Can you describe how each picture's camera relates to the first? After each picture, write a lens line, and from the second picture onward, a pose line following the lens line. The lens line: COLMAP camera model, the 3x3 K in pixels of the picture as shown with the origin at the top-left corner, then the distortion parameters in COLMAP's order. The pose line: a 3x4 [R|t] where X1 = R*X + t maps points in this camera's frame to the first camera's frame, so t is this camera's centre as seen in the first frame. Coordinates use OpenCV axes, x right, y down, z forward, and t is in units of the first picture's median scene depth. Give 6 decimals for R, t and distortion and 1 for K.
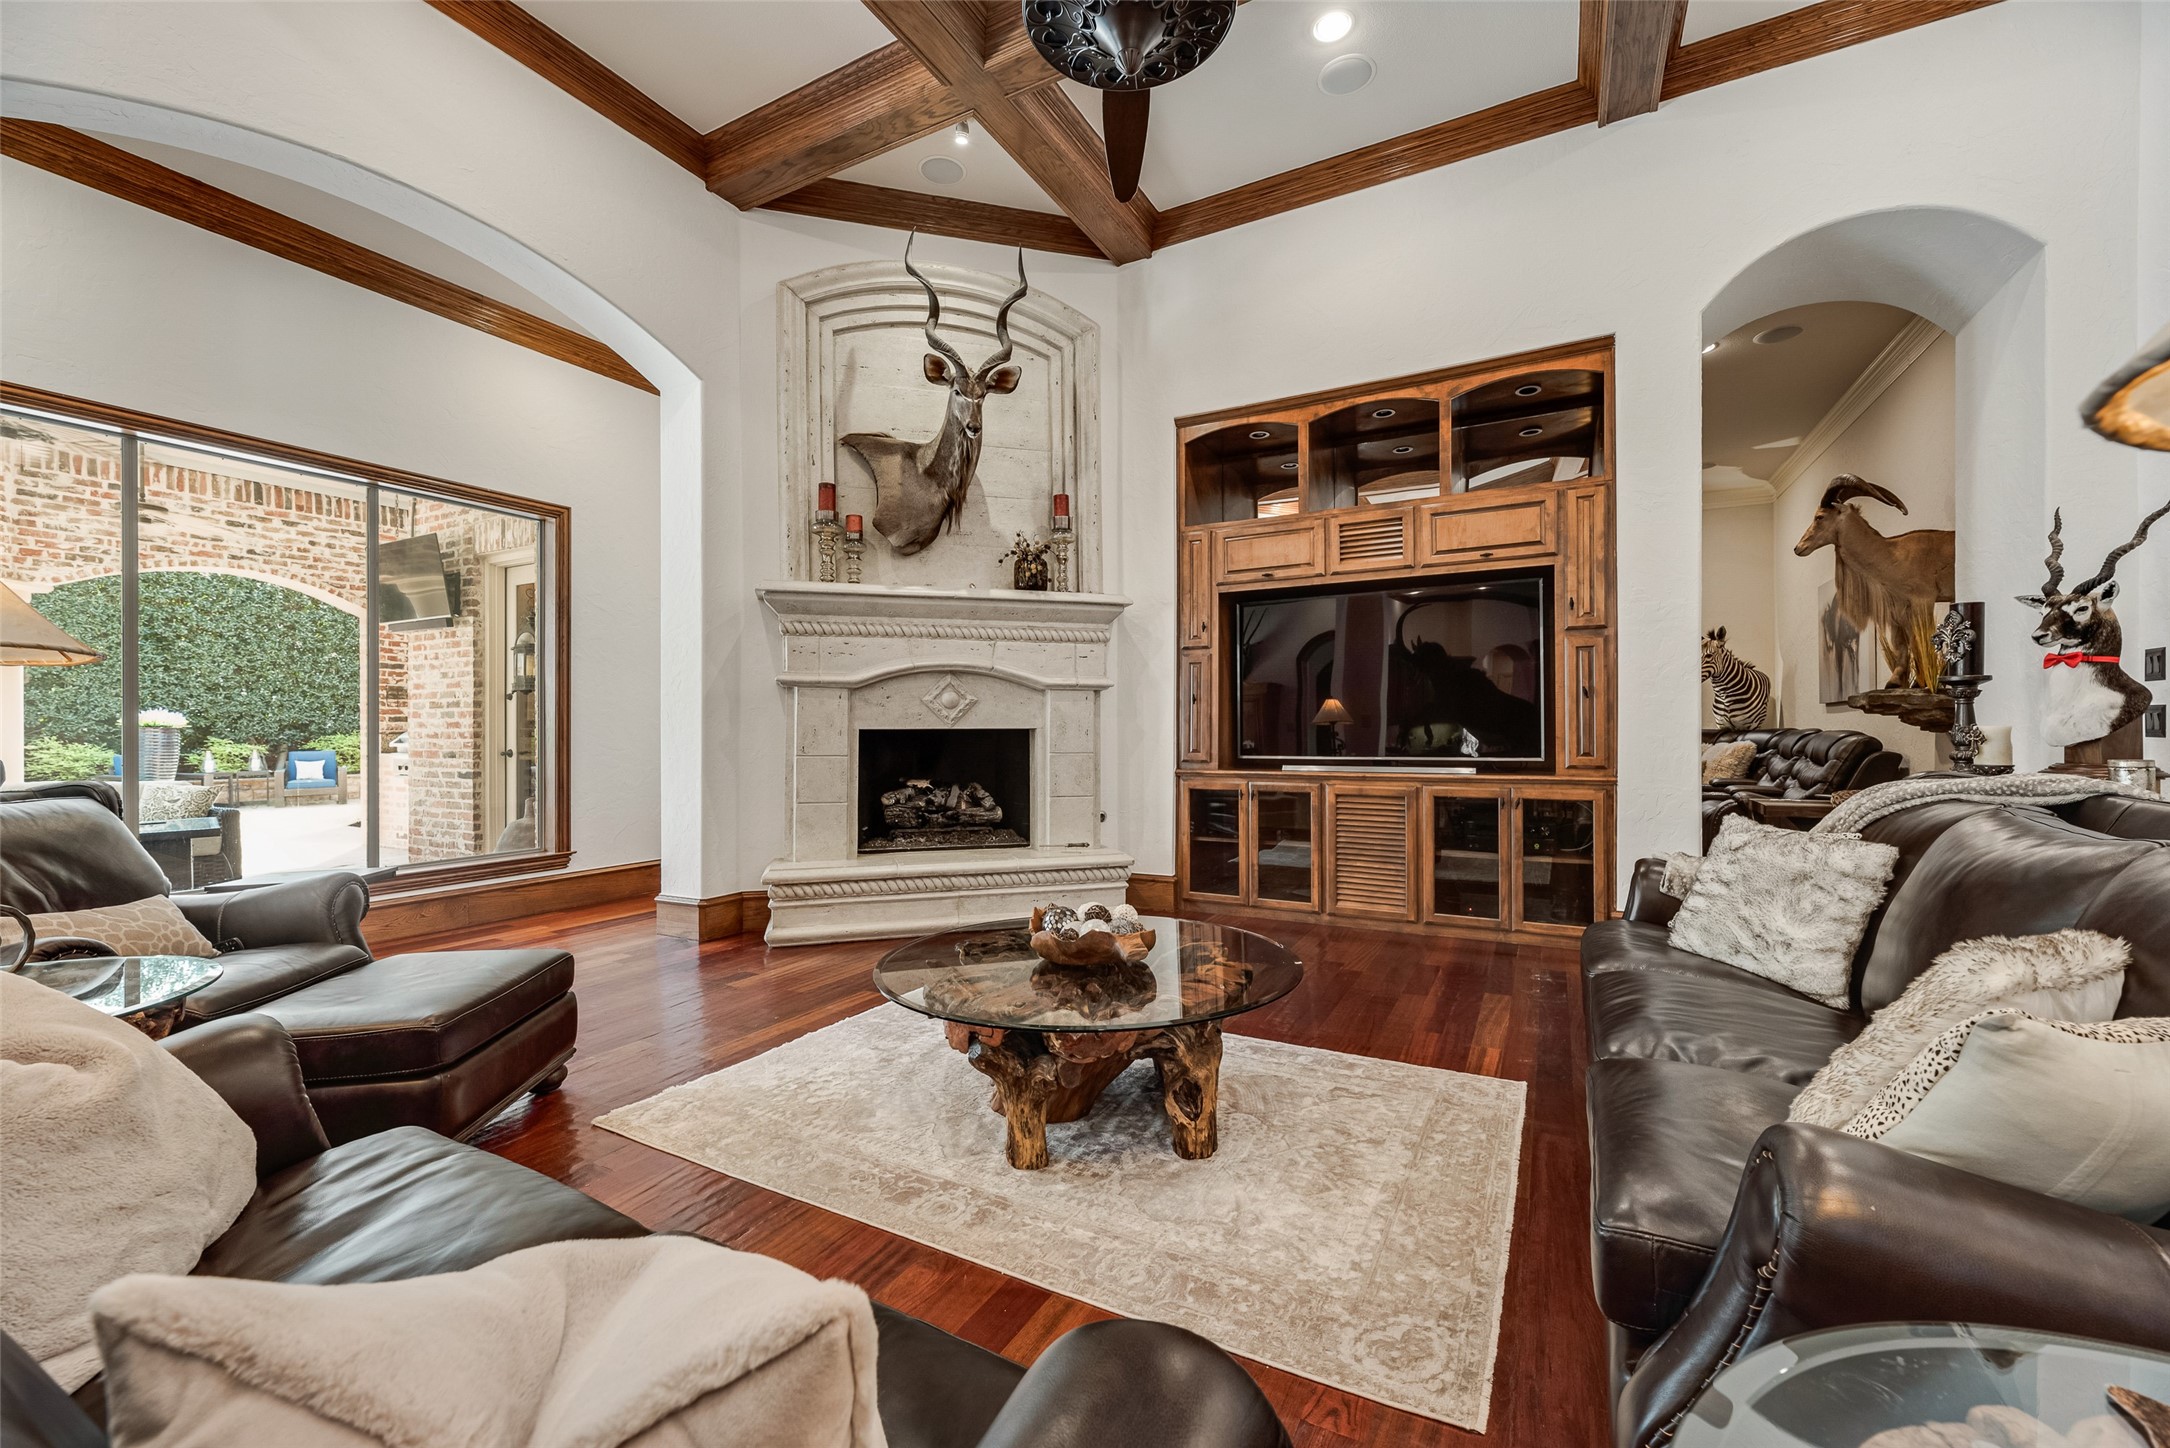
lens RADIAL K [[874.7, 0, 1101.4], [0, 874.7, 728.8], [0, 0, 1]] dist [0.009954, -0.000044]
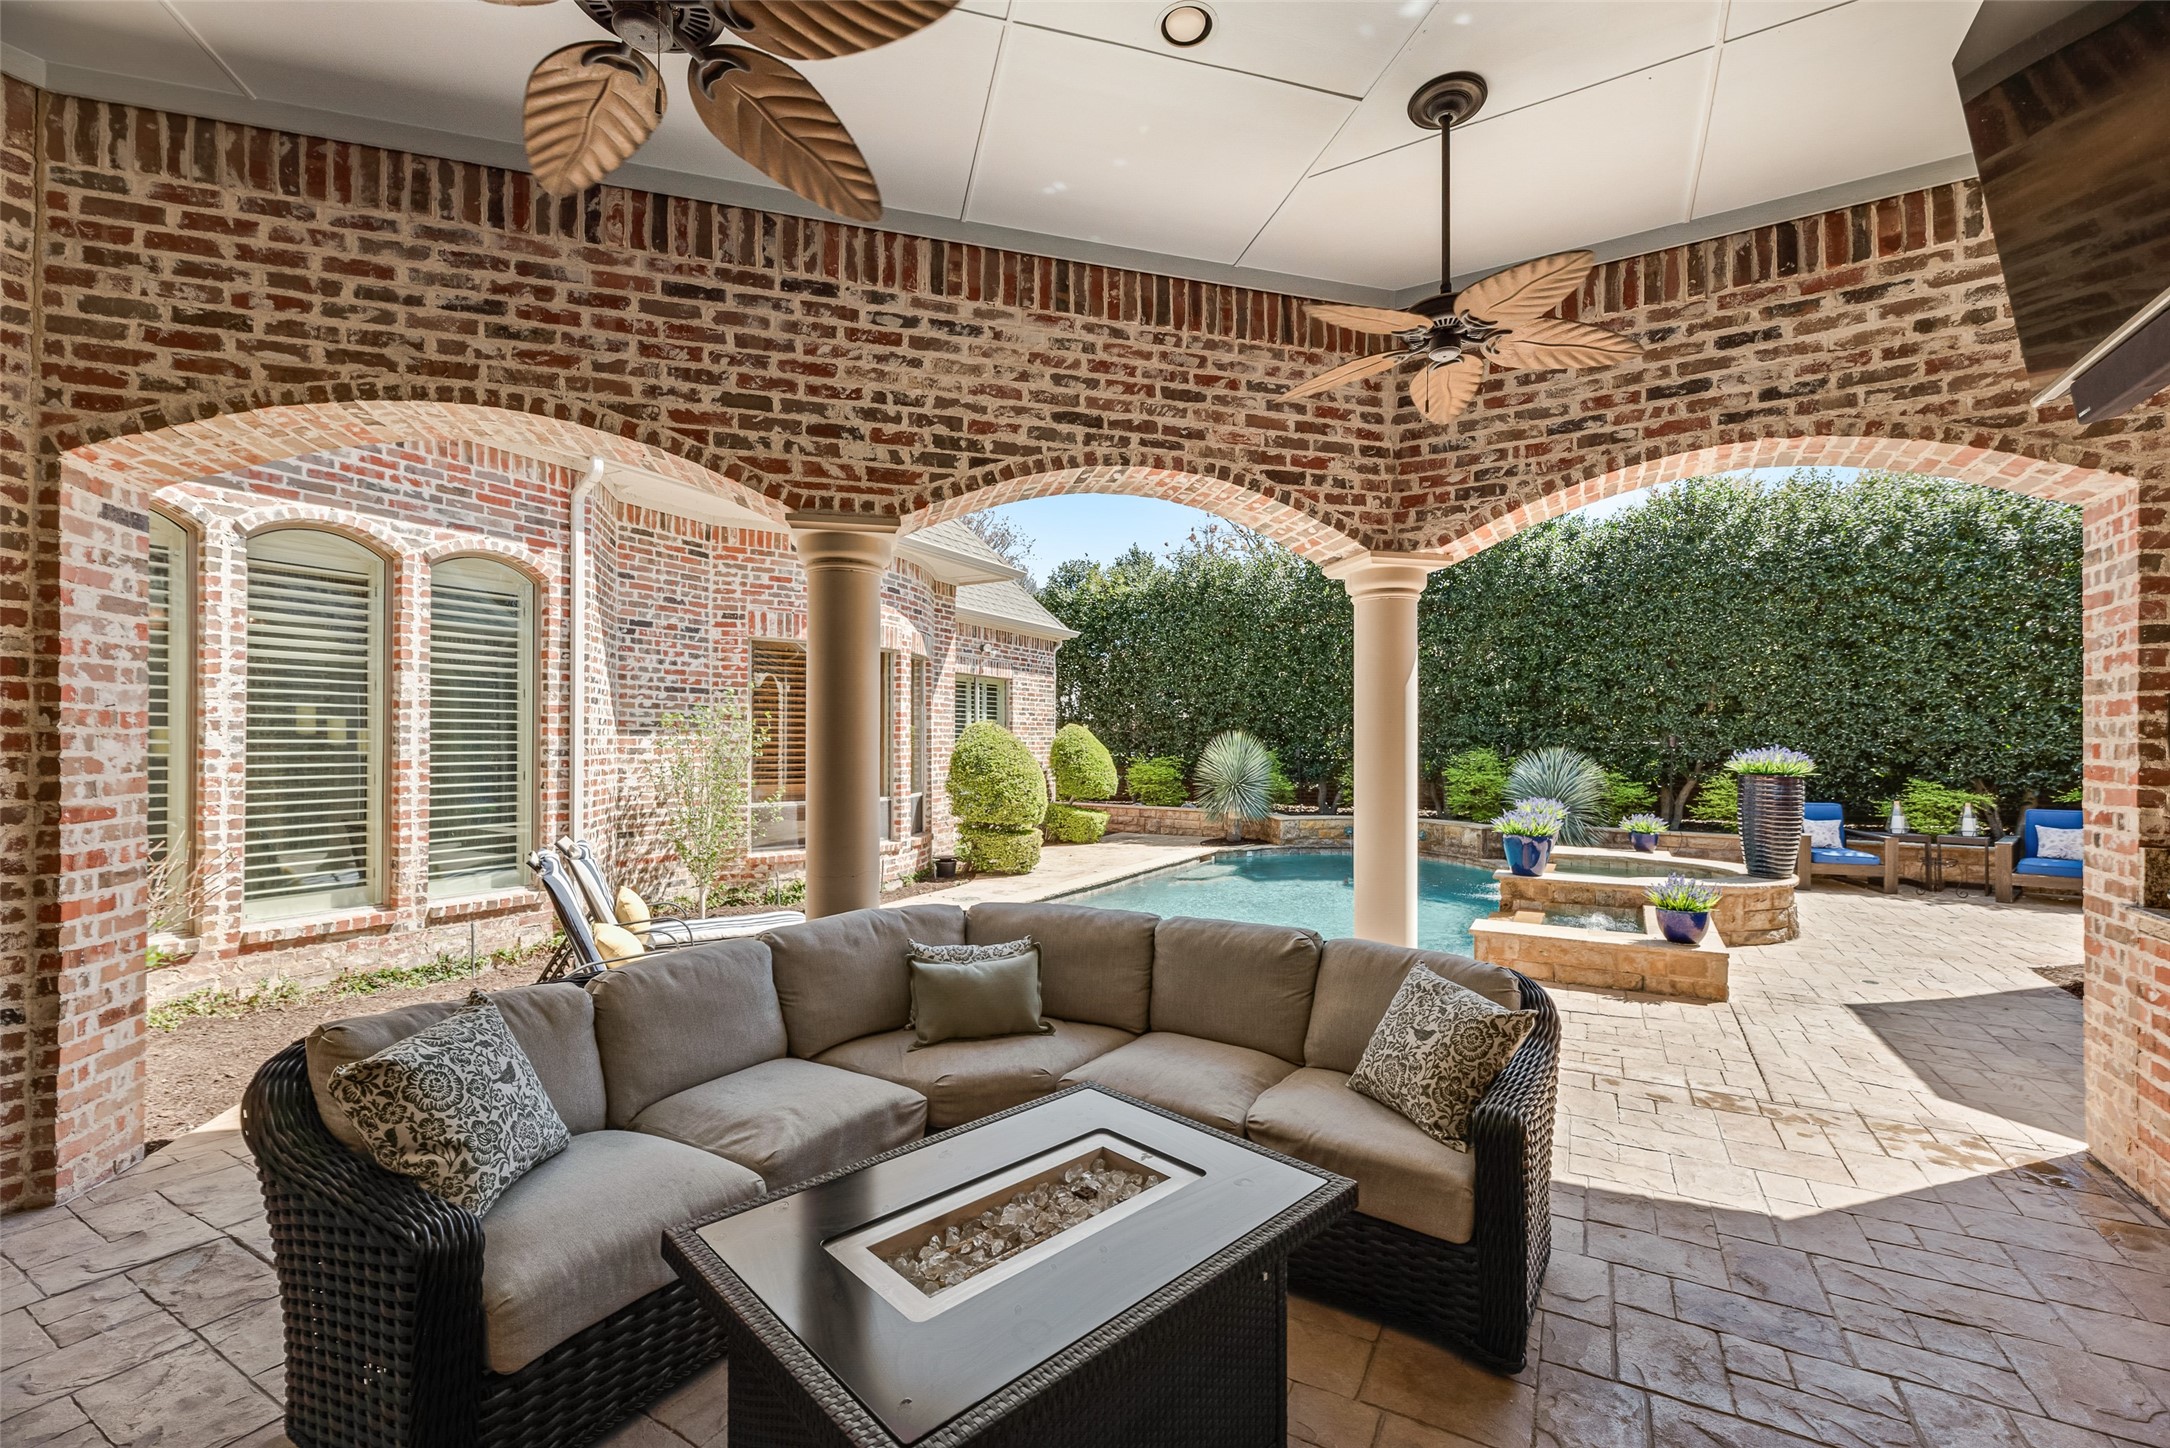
lens RADIAL K [[882.0, 0, 1065.3], [0, 882.0, 745.0], [0, 0, 1]] dist [0.002977, -0.000585]
pose [[-0.048153, 0.006877, -0.998816, -0.500551], [-0.005699, 0.999958, 0.007159, -0.032651], [0.998824, 0.006037, -0.048112, 0.654495]]
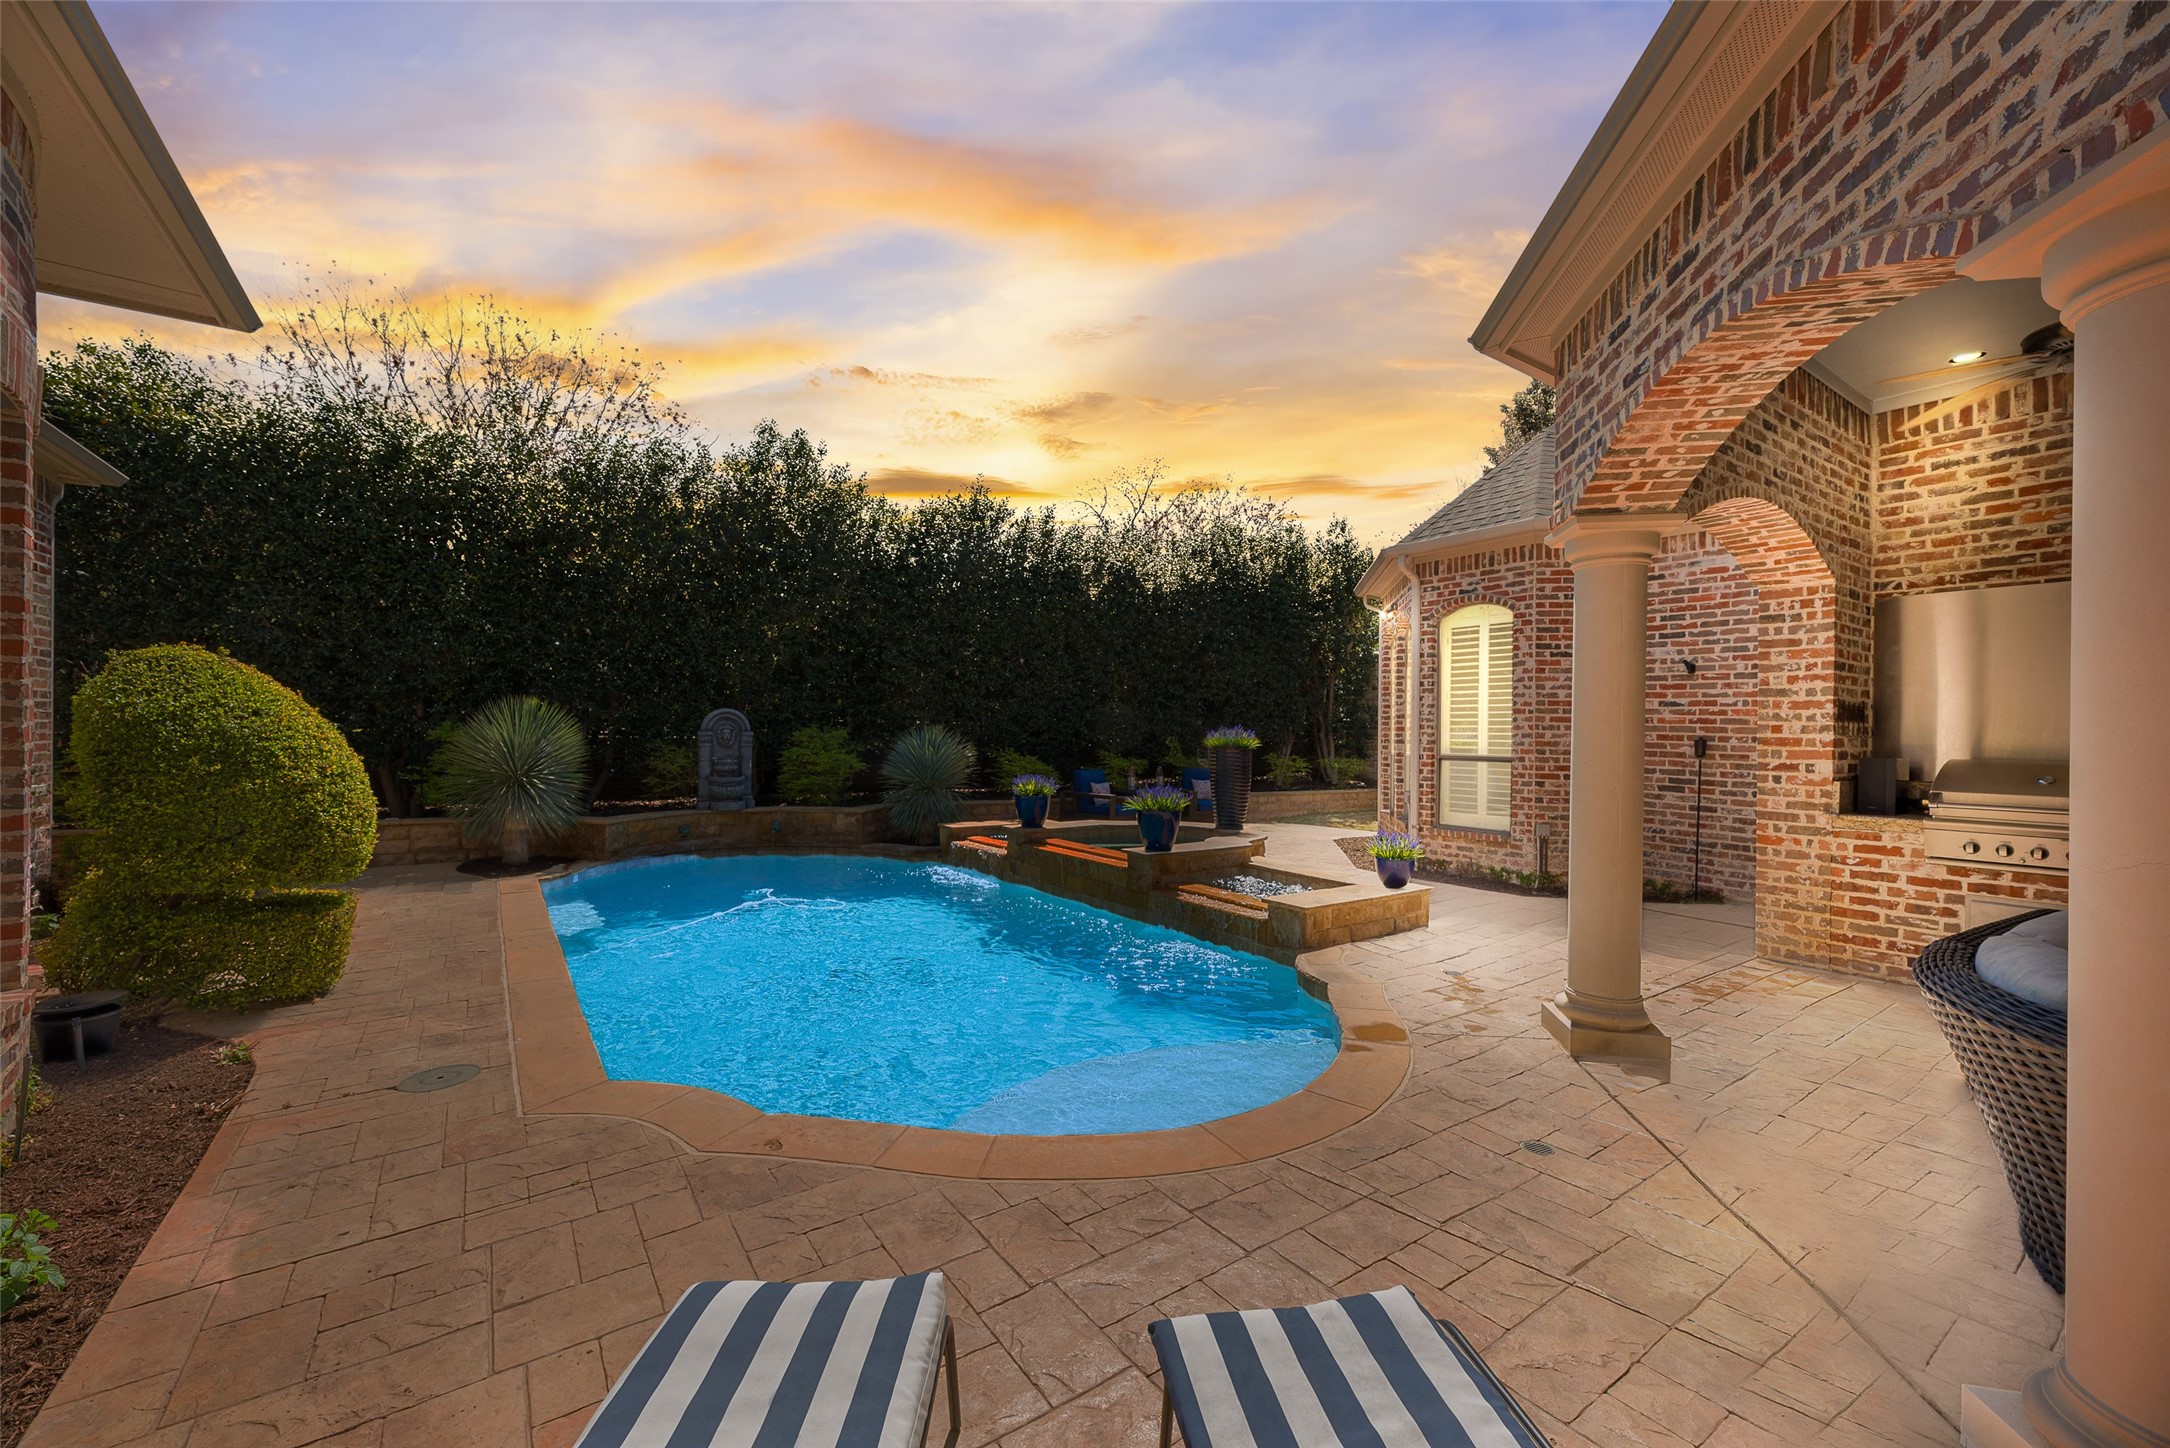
lens RADIAL K [[882.0, 0, 1070.0], [0, 882.0, 735.1], [0, 0, 1]] dist [0.002977, -0.000585]
pose [[0.891525, 0.020049, -0.452528, -1.073778], [-0.020657, 0.999780, 0.003599, -0.017233], [0.452500, 0.006139, 0.891743, 0.235590]]
